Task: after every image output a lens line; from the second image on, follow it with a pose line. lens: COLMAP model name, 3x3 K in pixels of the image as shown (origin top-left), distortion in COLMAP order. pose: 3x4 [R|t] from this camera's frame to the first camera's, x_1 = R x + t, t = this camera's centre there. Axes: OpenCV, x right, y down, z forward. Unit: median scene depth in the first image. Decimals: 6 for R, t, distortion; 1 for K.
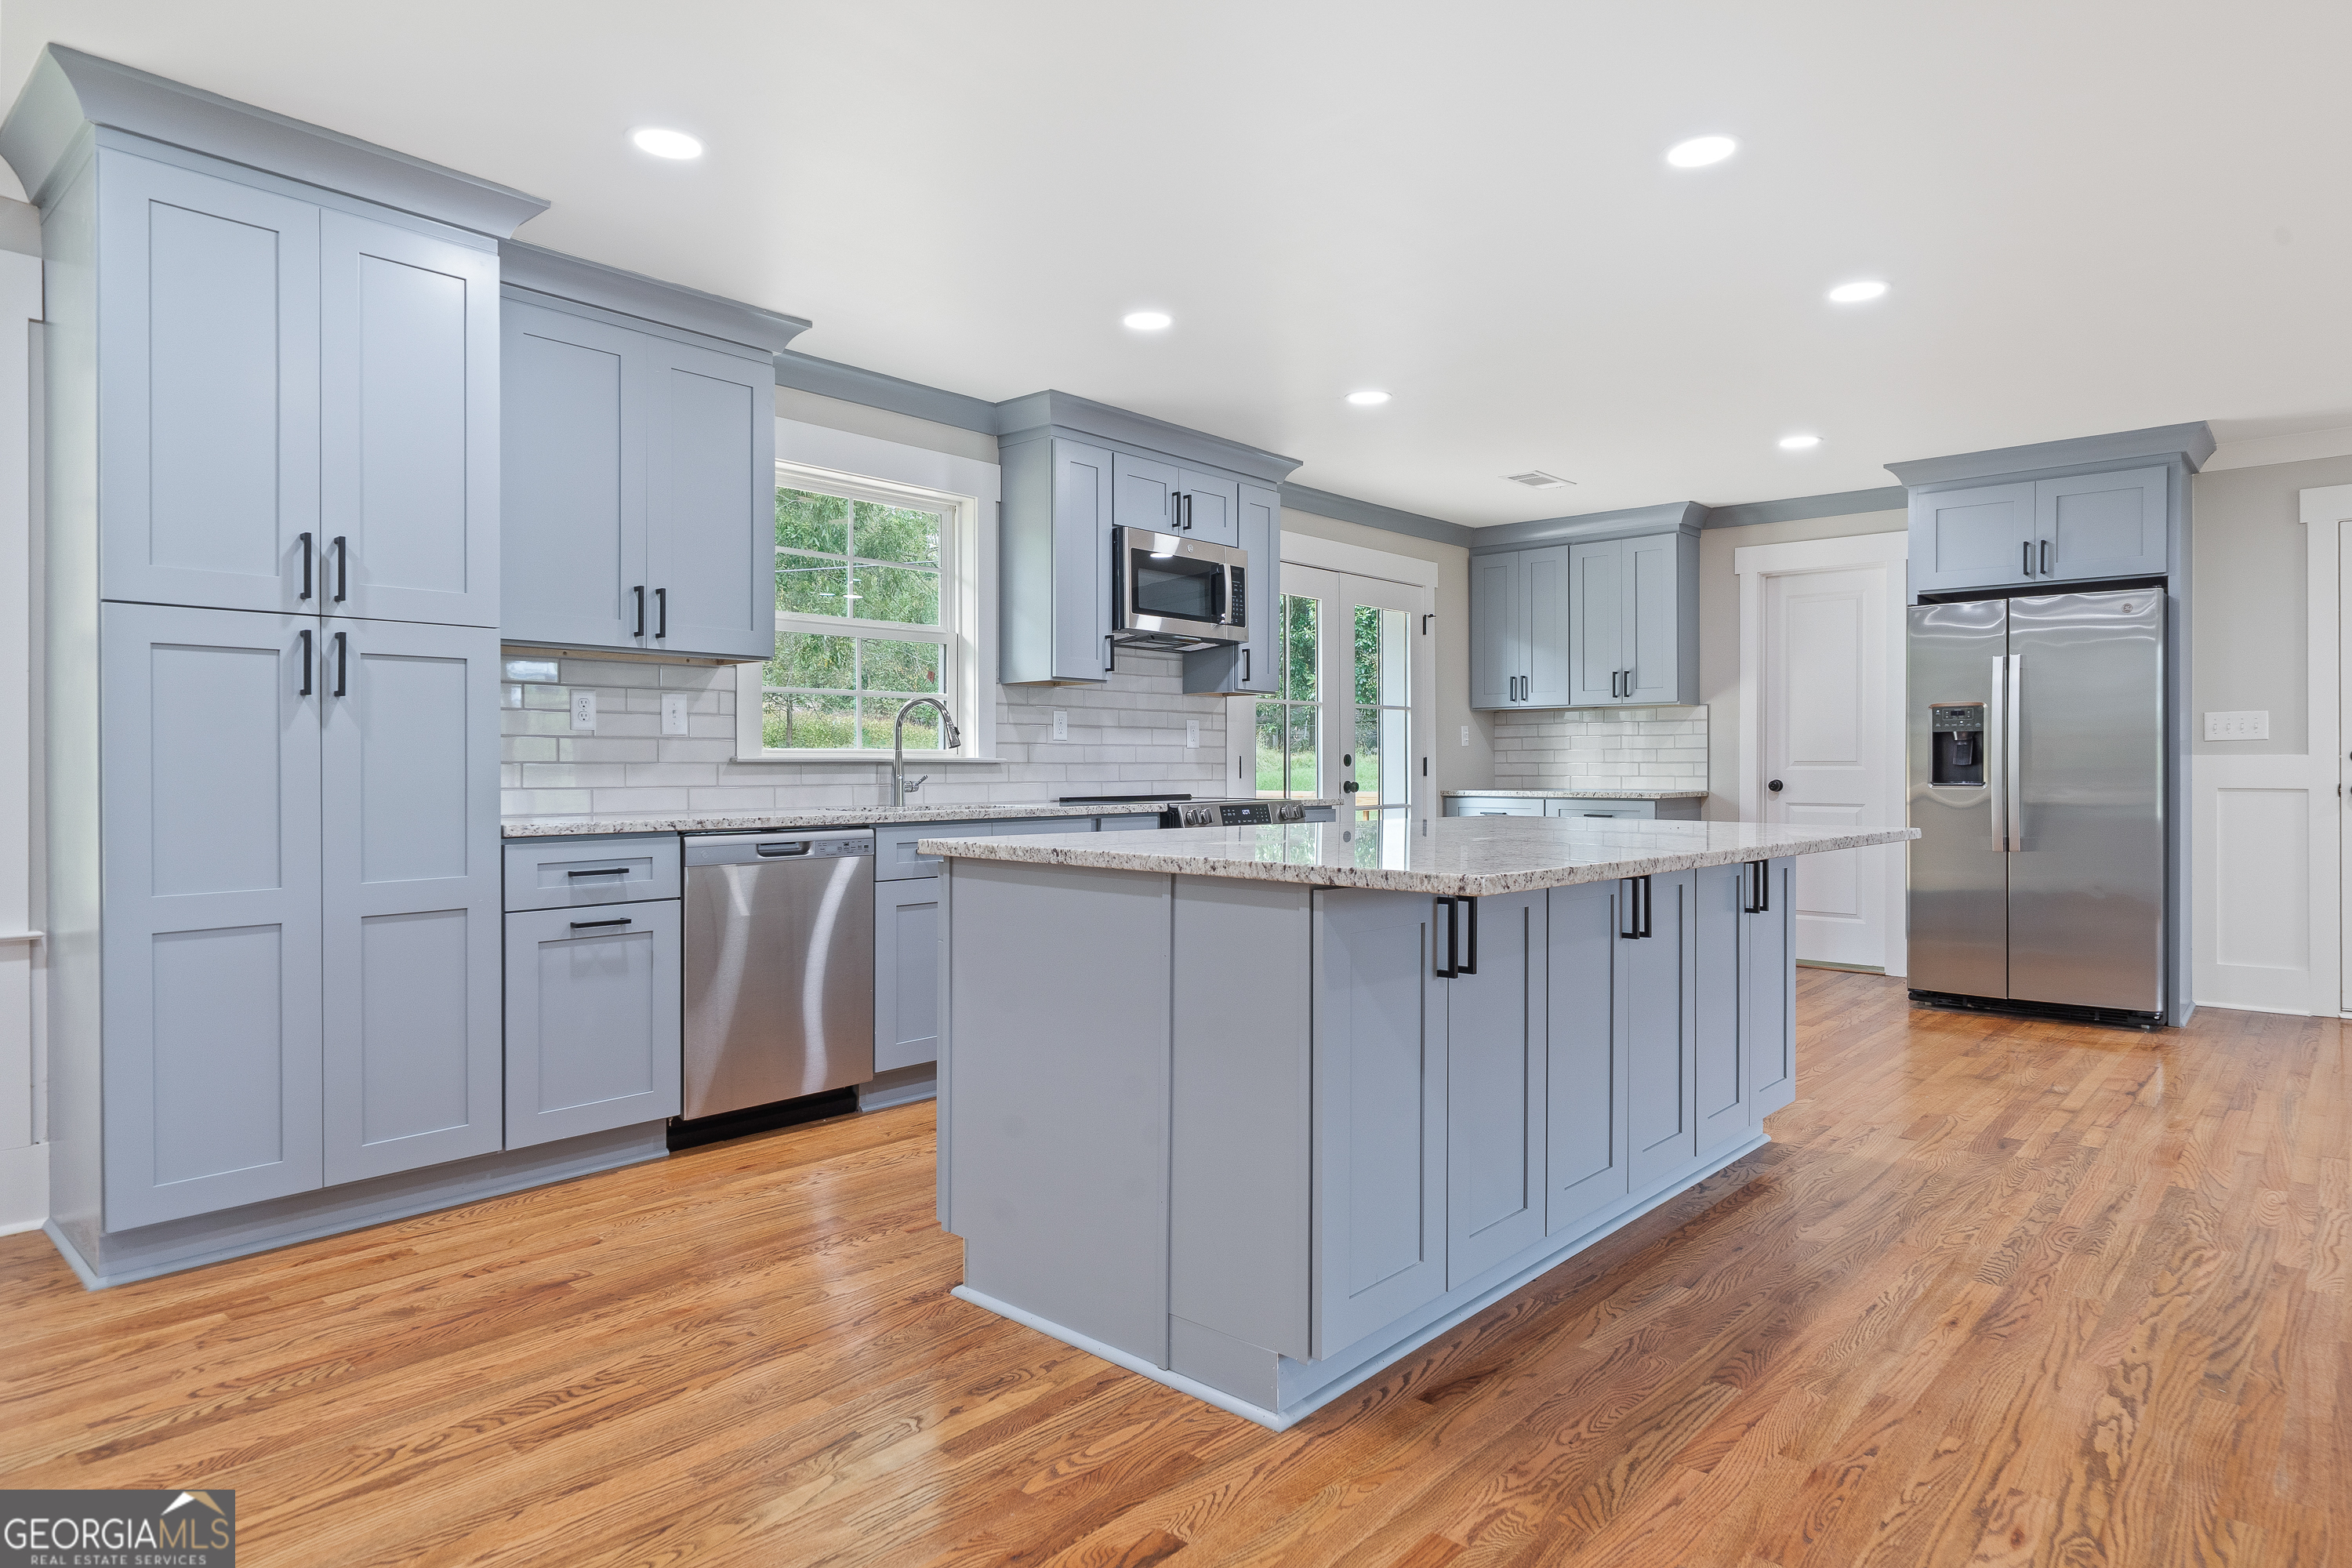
lens RADIAL K [[1344.9, 0, 1182.2], [0, 1344.9, 769.9], [0, 0, 1]] dist [0.002527, 0.001918]
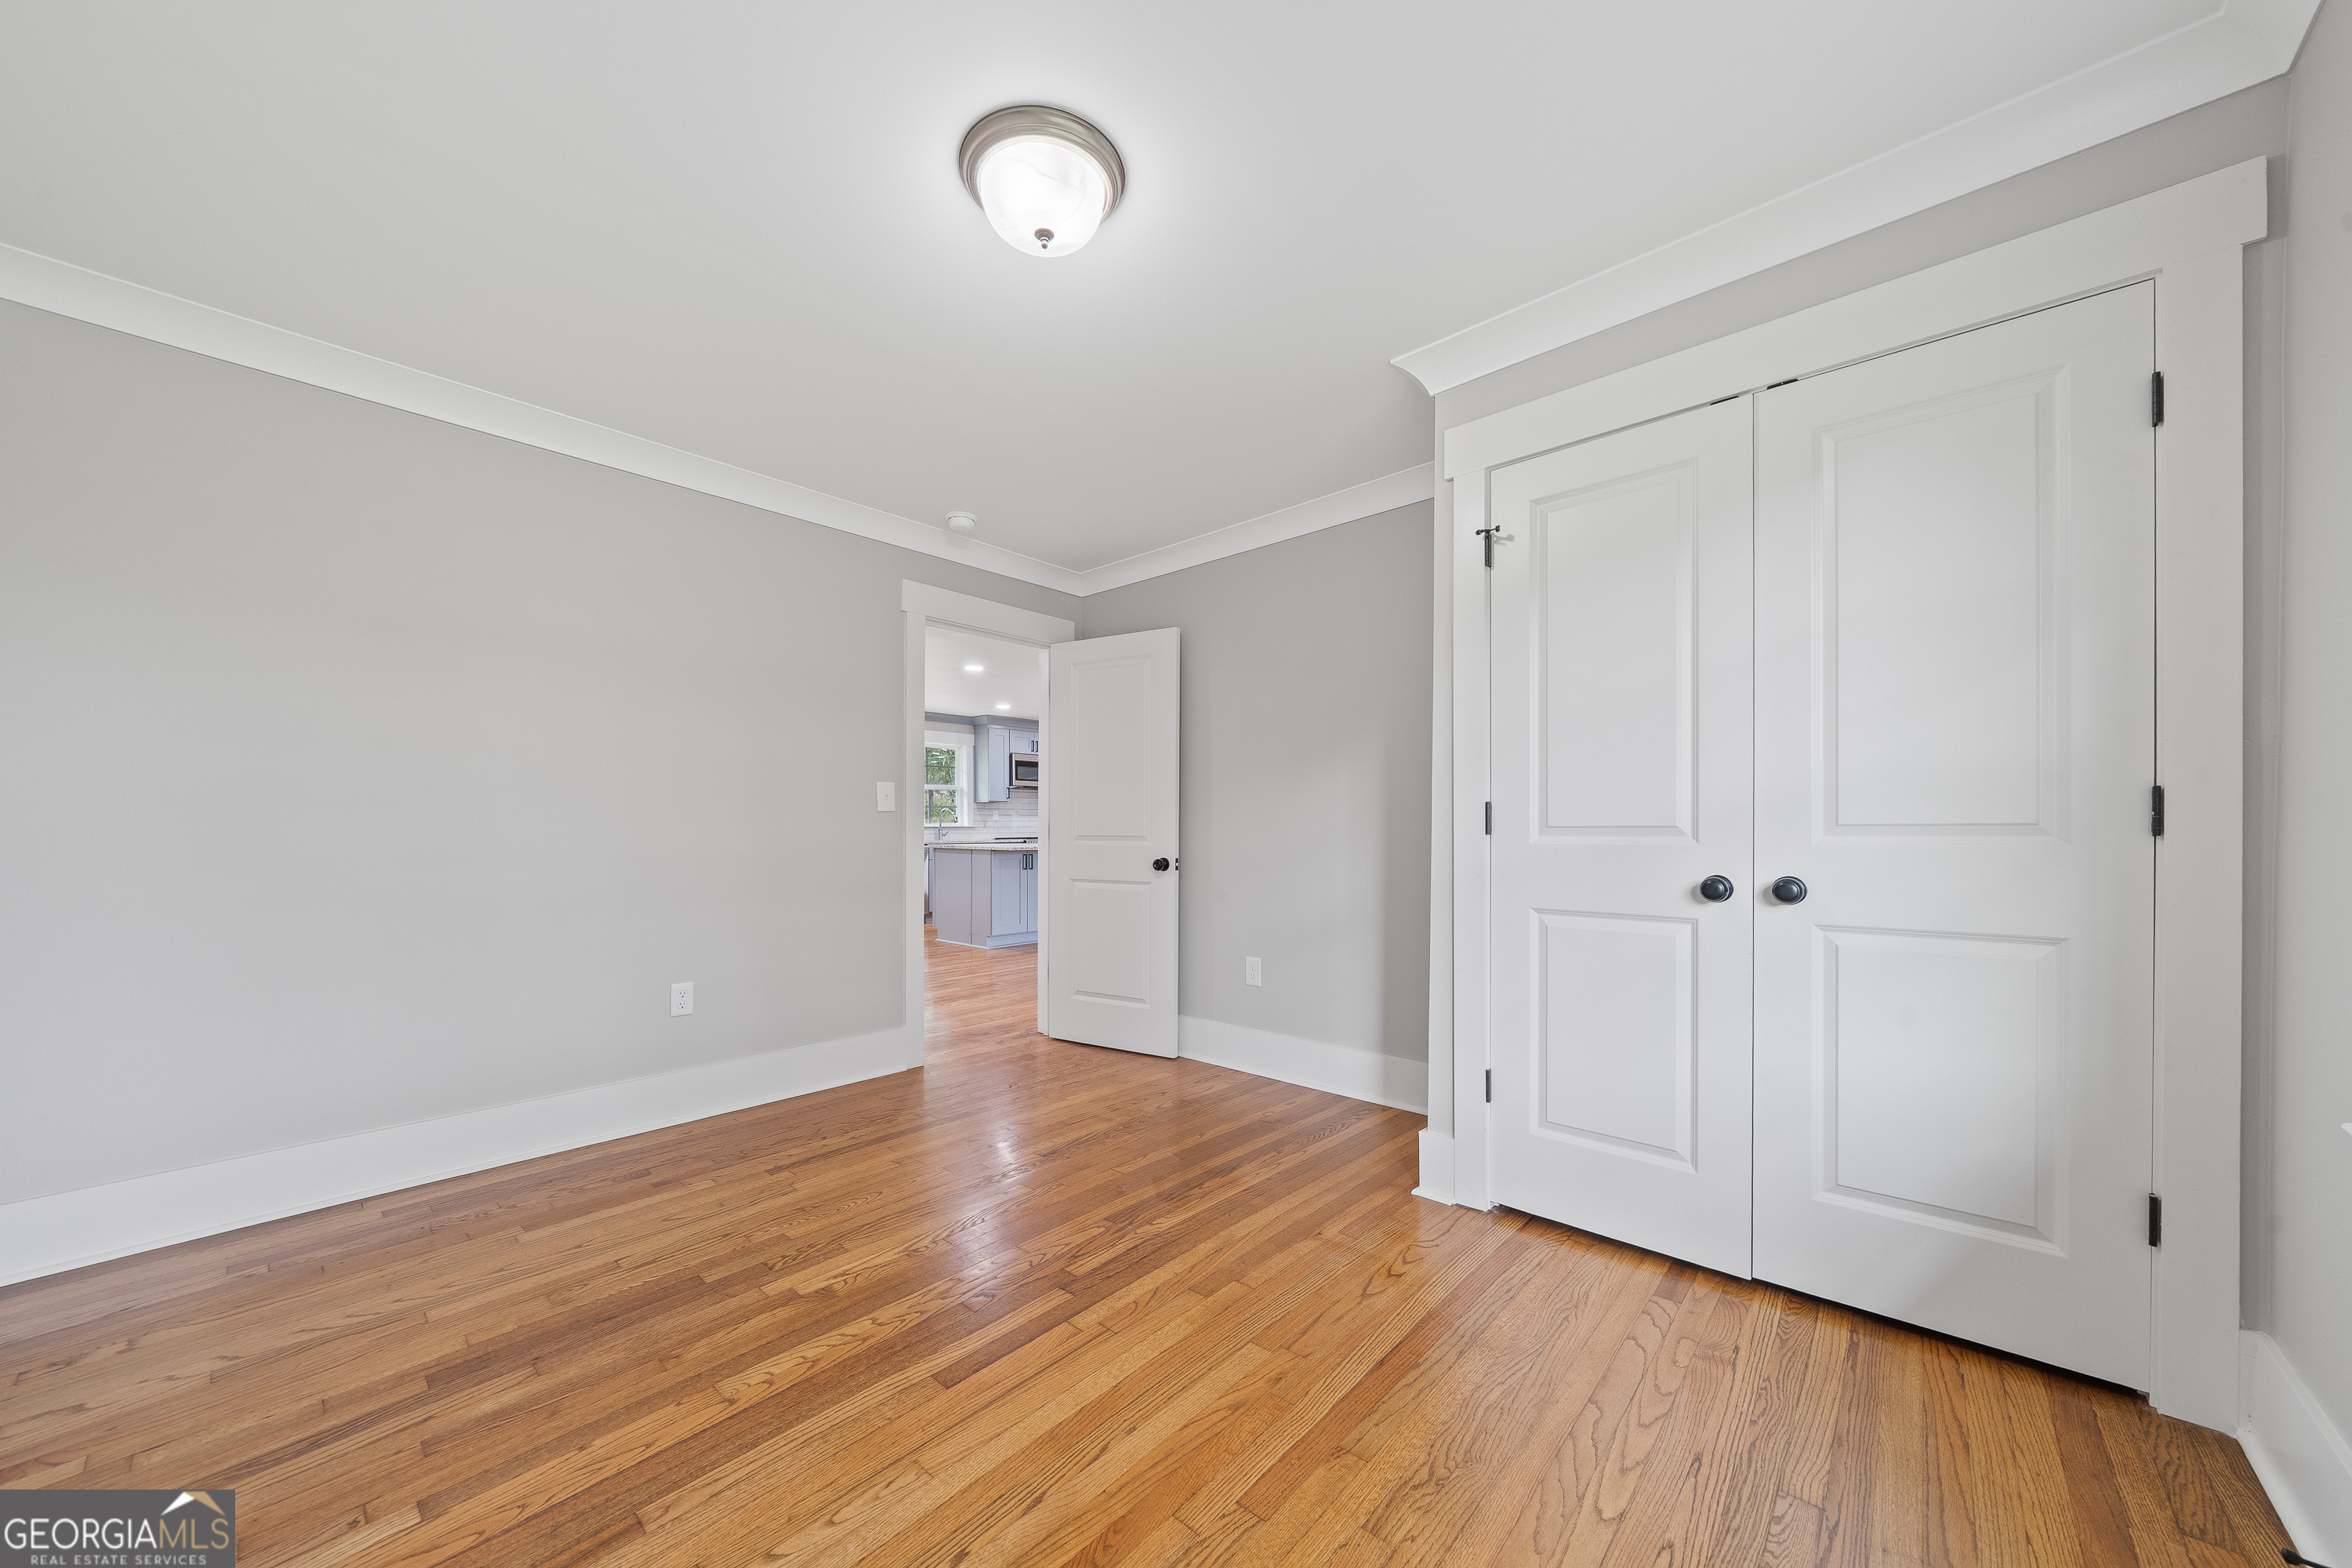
lens RADIAL K [[822.6, 0, 1168.4], [0, 822.6, 830.1], [0, 0, 1]] dist [0.000017, -0.000001]
pose [[0.999932, -0.005345, -0.010378, 0.353270], [0.005355, 0.999985, 0.000930, 0.001503], [0.010373, -0.000986, 0.999946, -0.973691]]
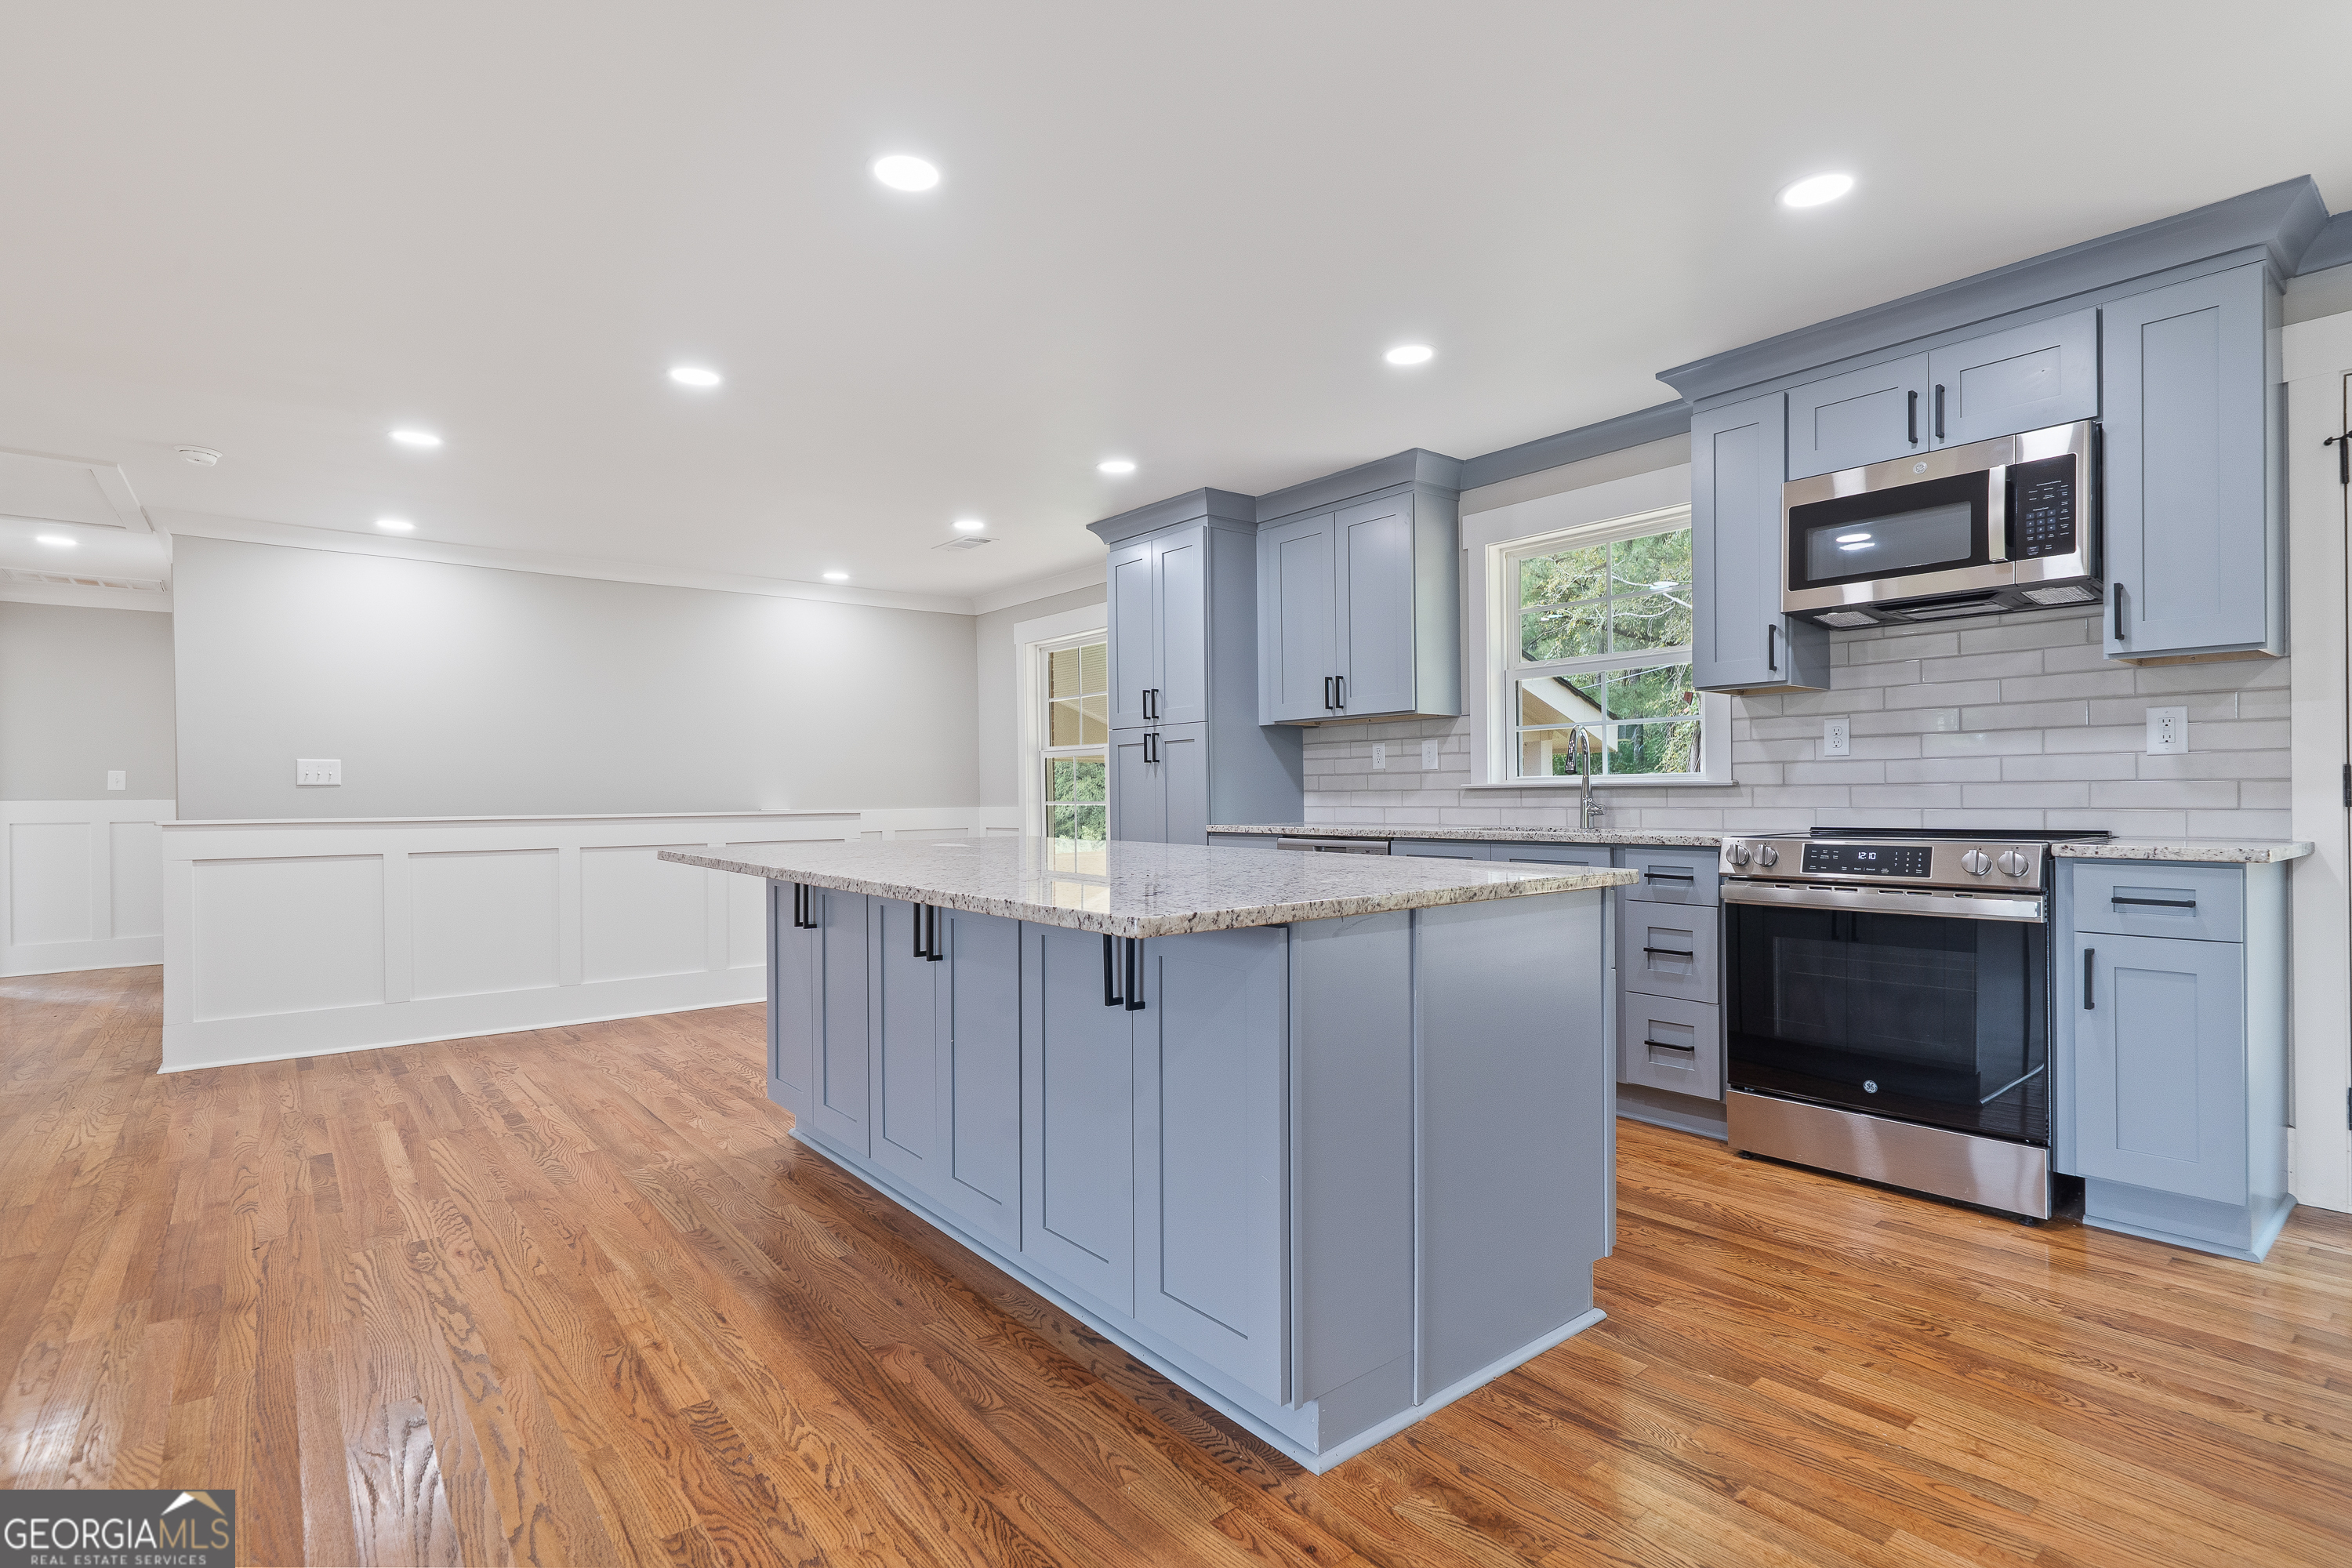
lens RADIAL K [[1138.7, 0, 1176.8], [0, 1138.7, 789.0], [0, 0, 1]] dist [0.001035, 0.000264]
pose [[-0.166124, -0.003919, -0.986097, 0.683559], [0.005242, 0.999974, -0.004858, -0.001290], [0.986091, -0.005976, -0.166099, 0.772734]]
